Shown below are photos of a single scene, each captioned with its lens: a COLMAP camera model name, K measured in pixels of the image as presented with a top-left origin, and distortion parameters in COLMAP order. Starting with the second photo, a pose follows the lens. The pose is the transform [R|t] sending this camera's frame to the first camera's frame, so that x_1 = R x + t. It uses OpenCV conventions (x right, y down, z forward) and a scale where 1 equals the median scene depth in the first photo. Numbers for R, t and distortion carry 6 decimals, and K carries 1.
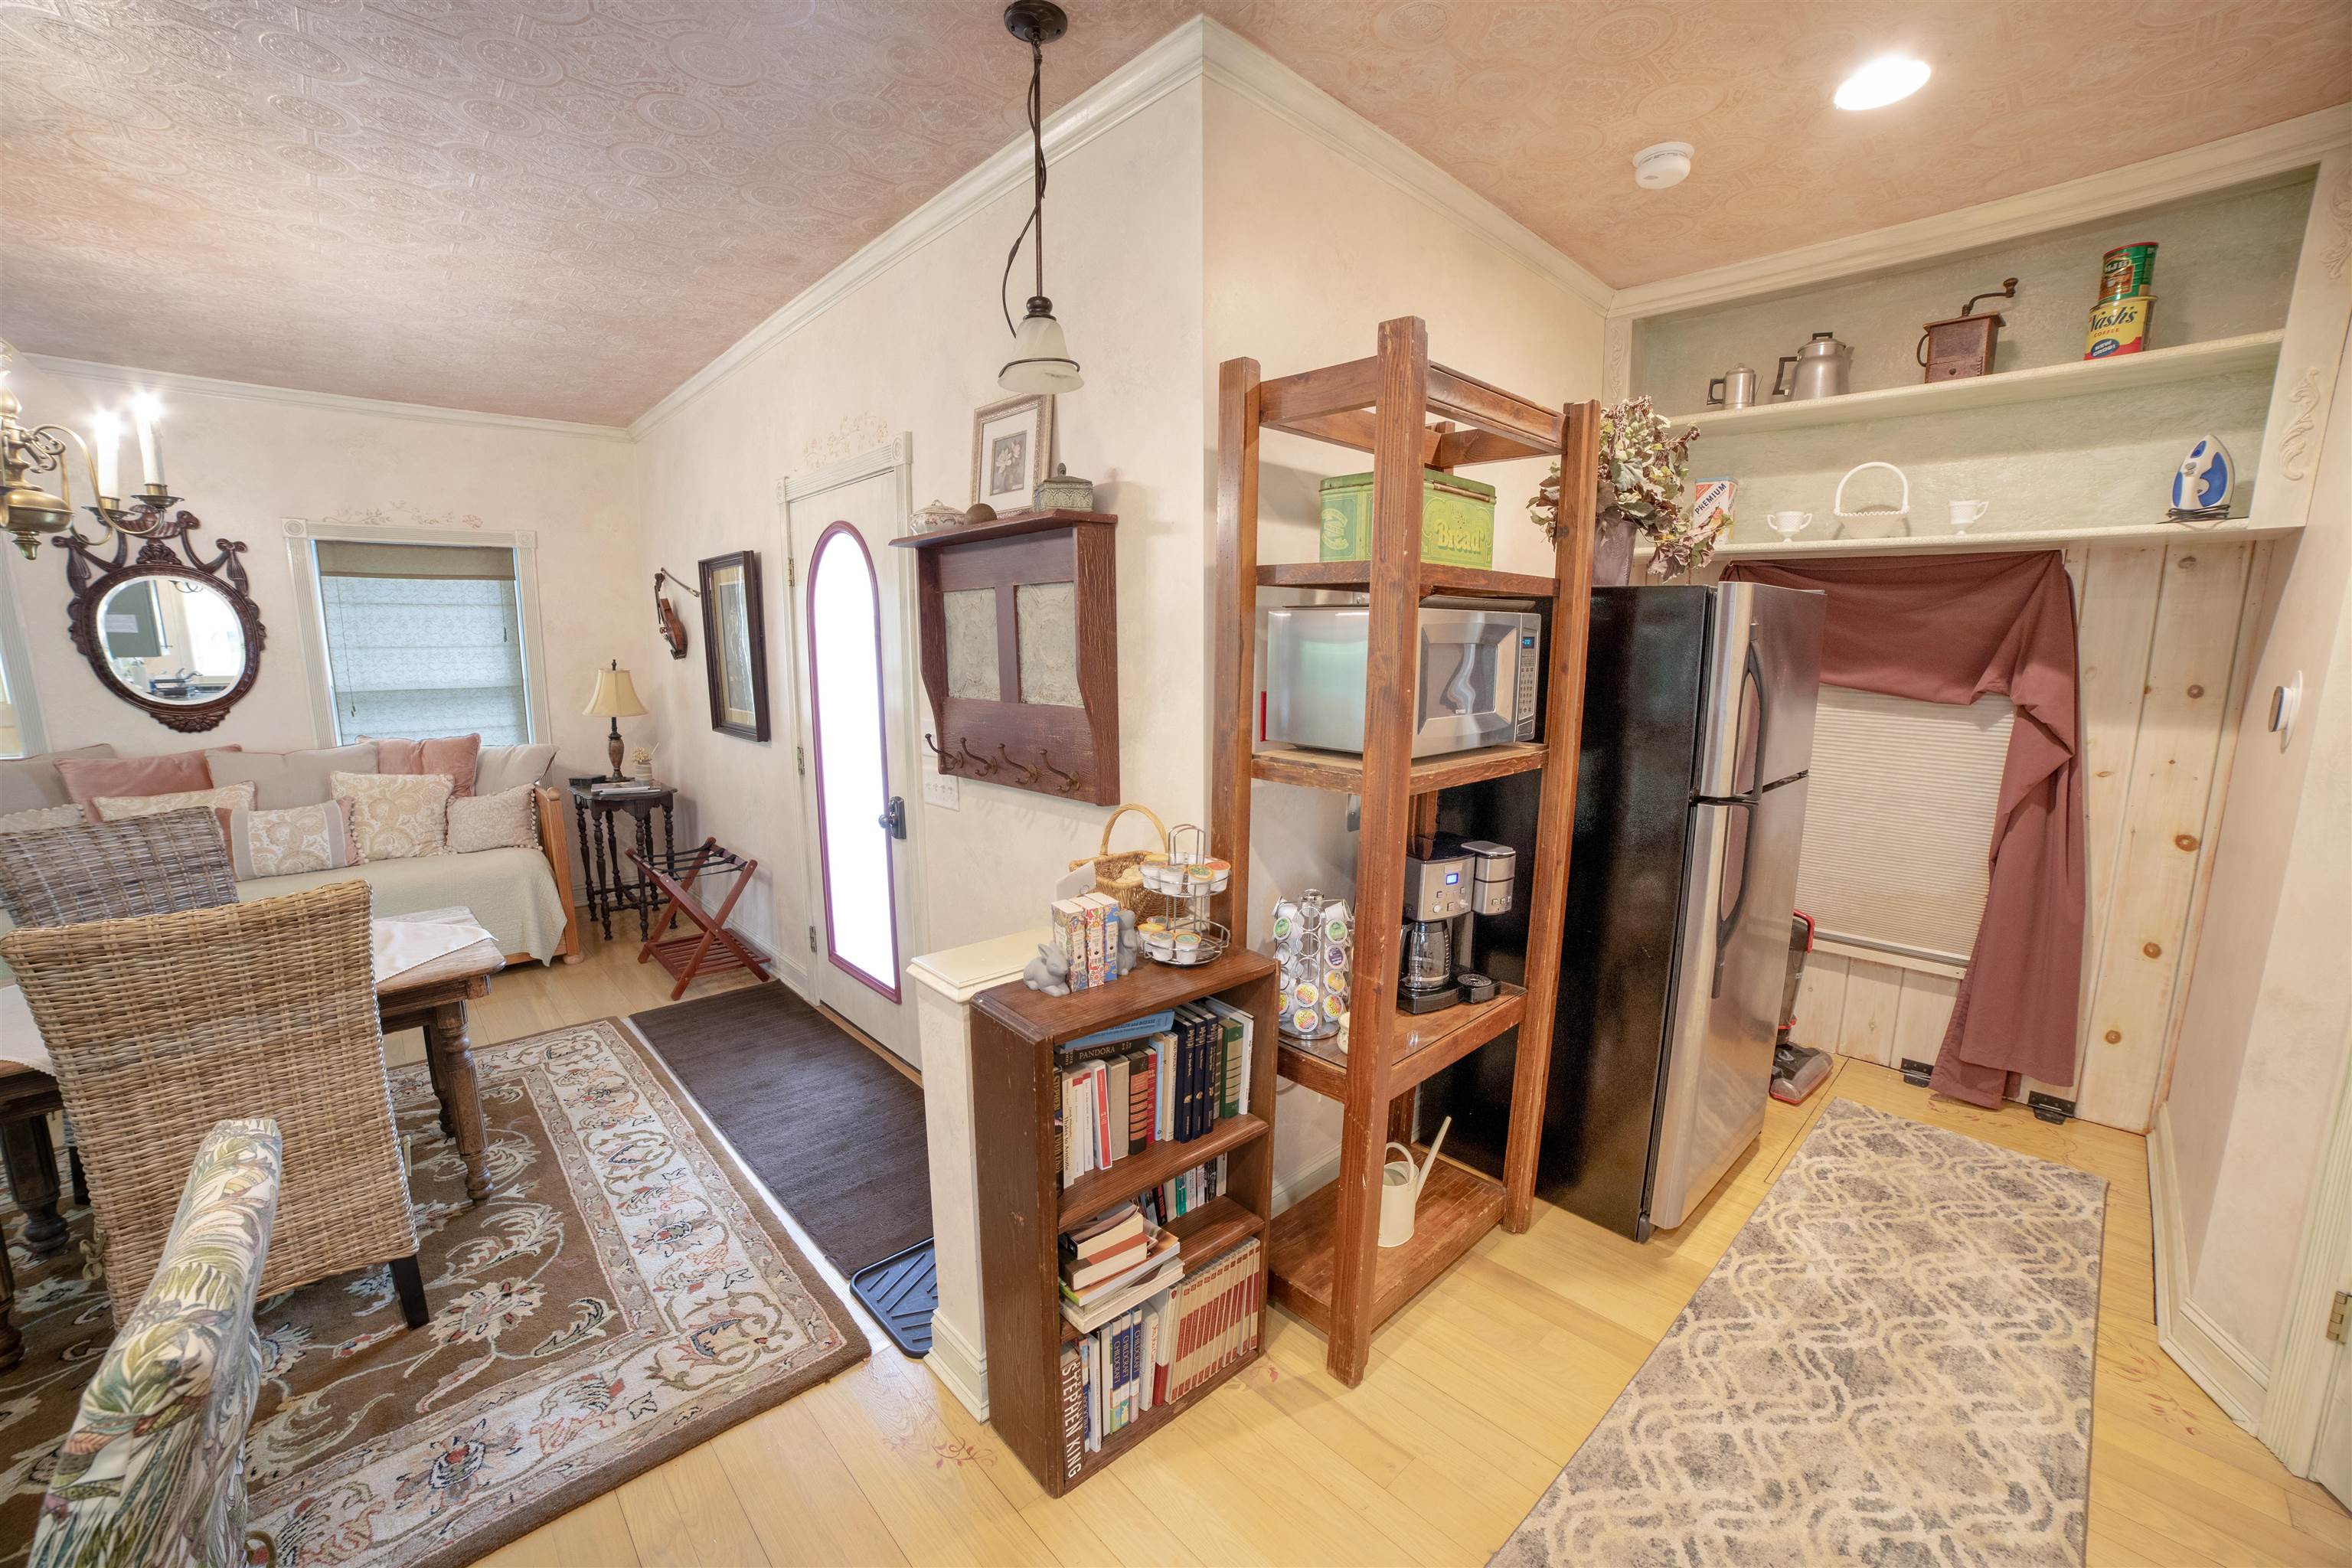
lens RADIAL K [[947.5, 0, 1176.0], [0, 947.5, 784.0], [0, 0, 1]] dist [-0.087729, 0.024299]
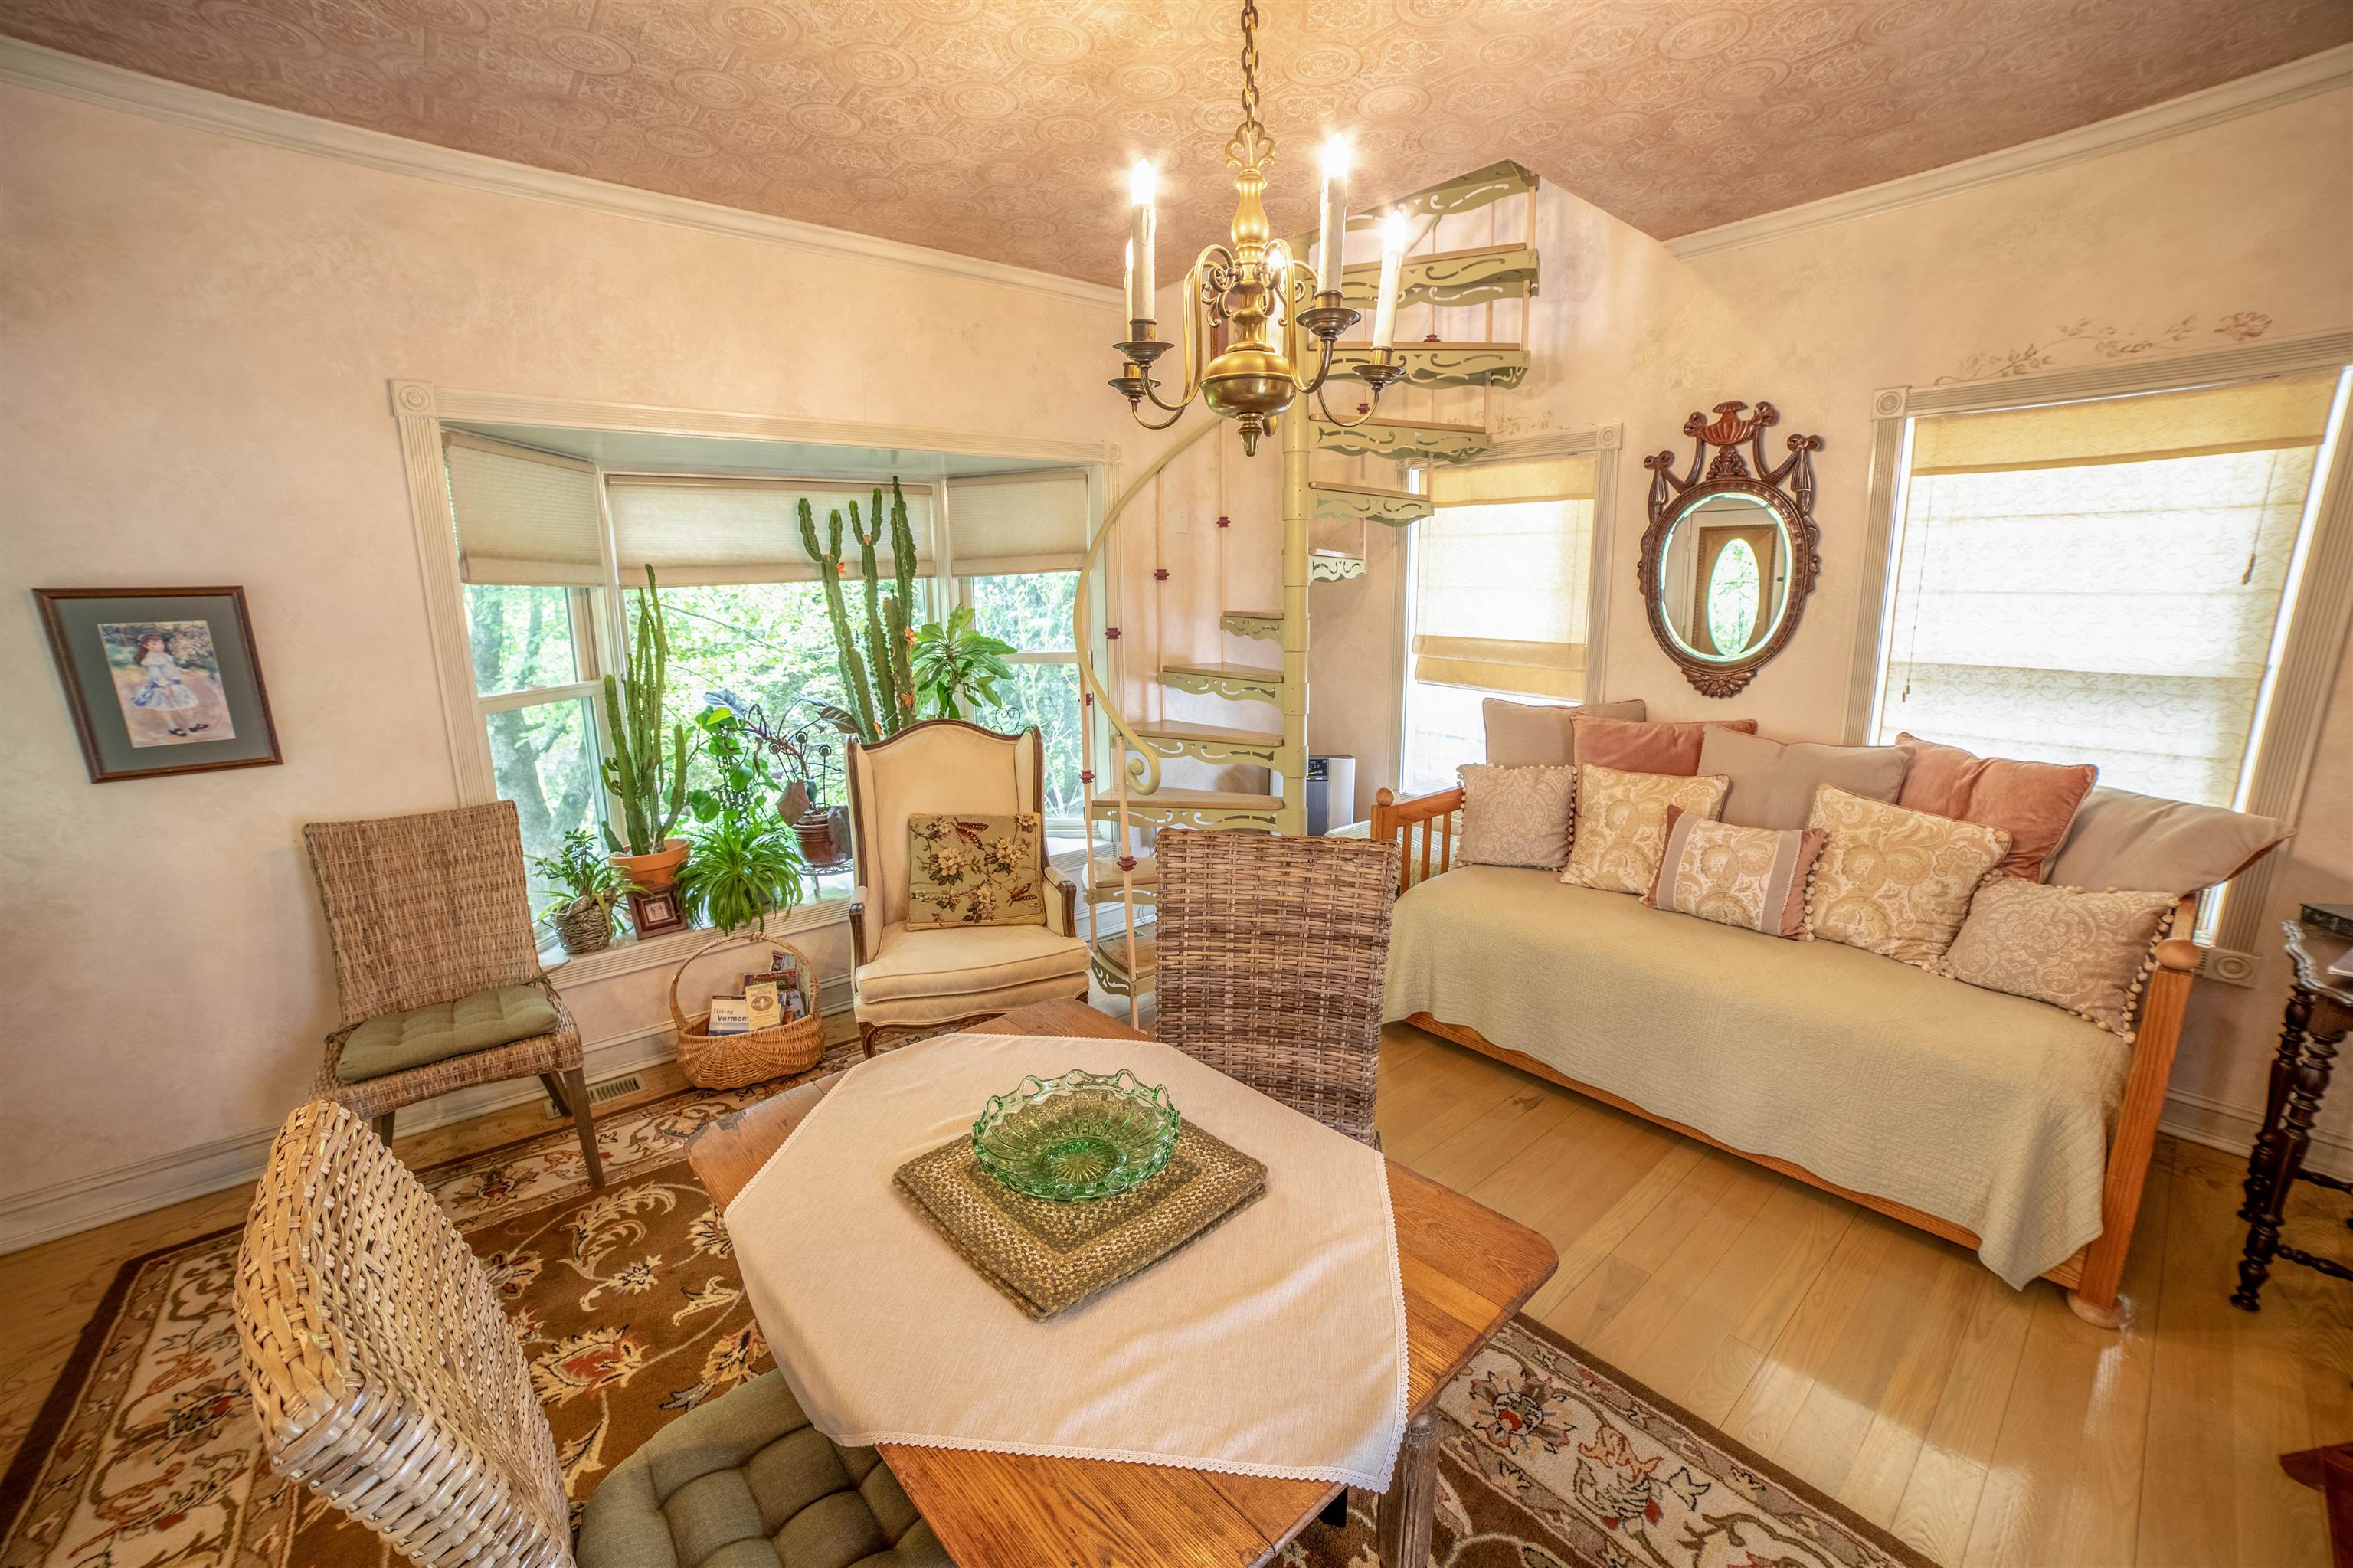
lens RADIAL K [[948.0, 0, 1176.5], [0, 948.0, 784.0], [0, 0, 1]] dist [-0.087729, 0.024299]
pose [[-0.045864, 0.197827, -0.979163, -0.281181], [-0.142311, 0.968903, 0.202420, -0.079284], [0.988759, 0.148630, -0.016284, 0.543203]]
